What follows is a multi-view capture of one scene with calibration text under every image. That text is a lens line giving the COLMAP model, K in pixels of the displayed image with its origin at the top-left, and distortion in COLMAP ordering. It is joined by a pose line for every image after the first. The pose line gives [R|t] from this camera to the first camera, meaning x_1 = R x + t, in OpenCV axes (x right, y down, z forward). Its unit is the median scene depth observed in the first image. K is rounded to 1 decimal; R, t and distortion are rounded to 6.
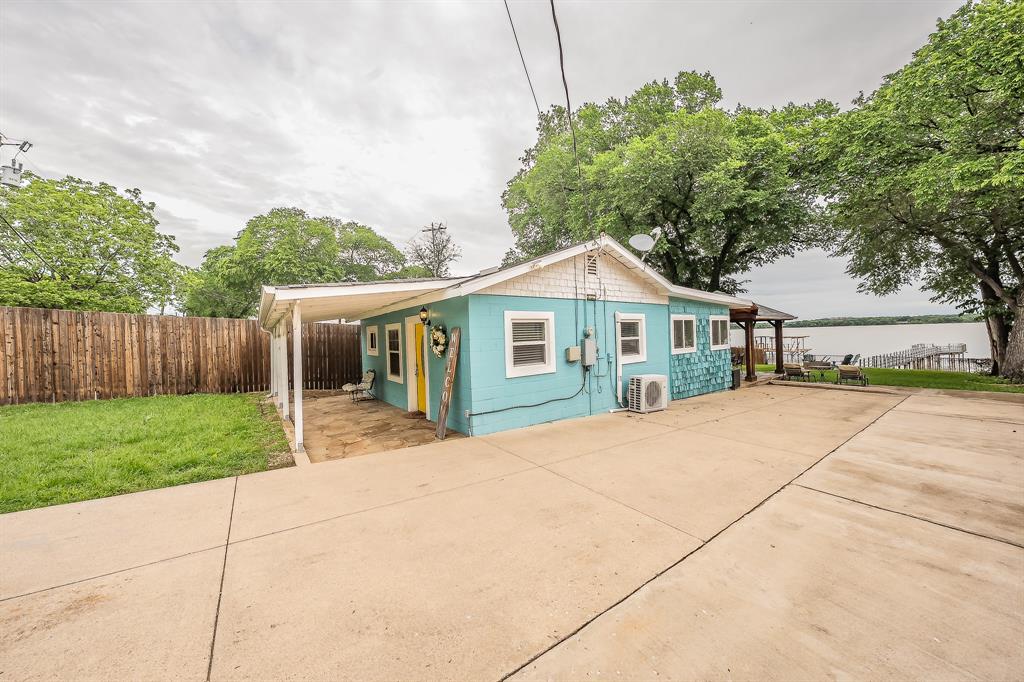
lens RADIAL K [[349.2, 0, 513.6], [0, 349.2, 338.9], [0, 0, 1]] dist [0.008578, 0.000232]
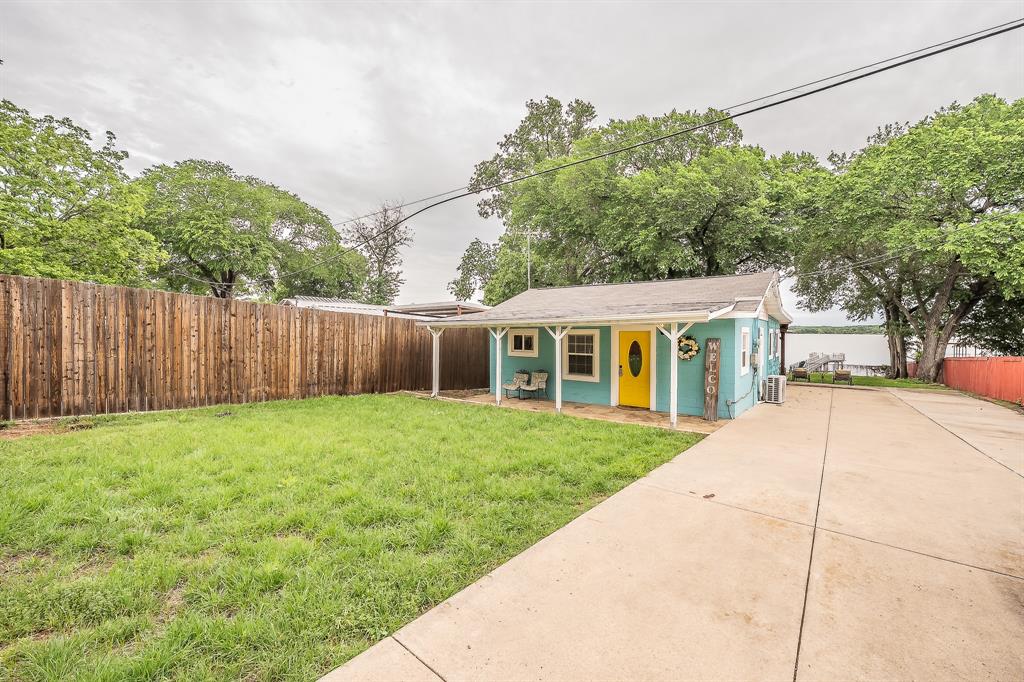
lens RADIAL K [[410.8, 0, 511.1], [0, 410.8, 340.3], [0, 0, 1]] dist [0.010363, 0.000190]
pose [[0.960771, 0.026526, 0.276070, -0.772075], [-0.027940, 0.999609, 0.001188, -0.001696], [-0.275931, -0.008854, 0.961137, -0.164530]]
